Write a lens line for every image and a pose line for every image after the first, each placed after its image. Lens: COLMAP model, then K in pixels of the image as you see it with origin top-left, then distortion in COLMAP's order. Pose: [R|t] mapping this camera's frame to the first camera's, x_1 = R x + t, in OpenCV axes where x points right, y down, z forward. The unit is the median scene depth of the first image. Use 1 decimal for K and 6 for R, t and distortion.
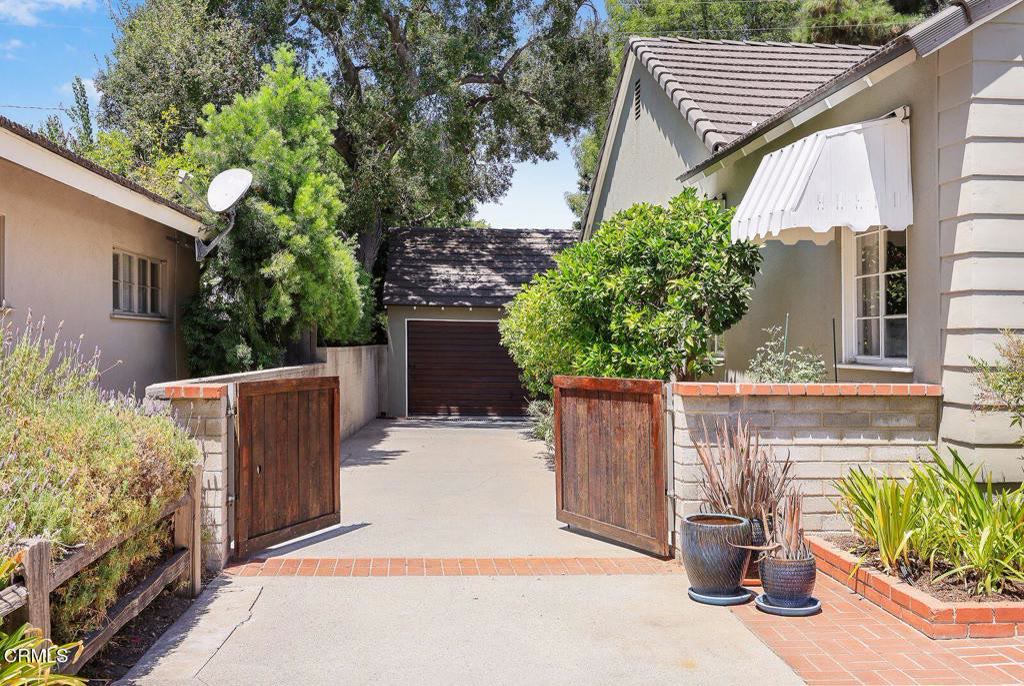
lens RADIAL K [[643.5, 0, 512.2], [0, 643.5, 358.9], [0, 0, 1]] dist [0.002058, -0.000086]
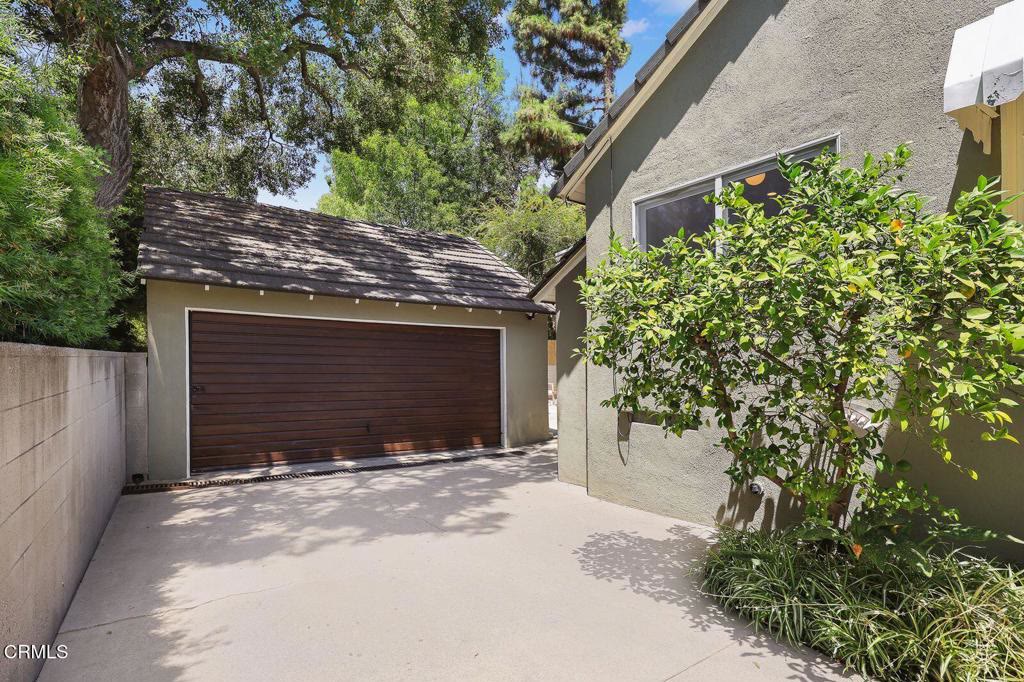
lens RADIAL K [[470.2, 0, 512.3], [0, 470.2, 365.7], [0, 0, 1]] dist [0.000251, -0.000107]
pose [[0.883358, 0.001058, 0.468698, -0.088180], [0.001409, 0.999987, -0.004912, -0.006967], [-0.468697, 0.004999, 0.883345, 0.412995]]
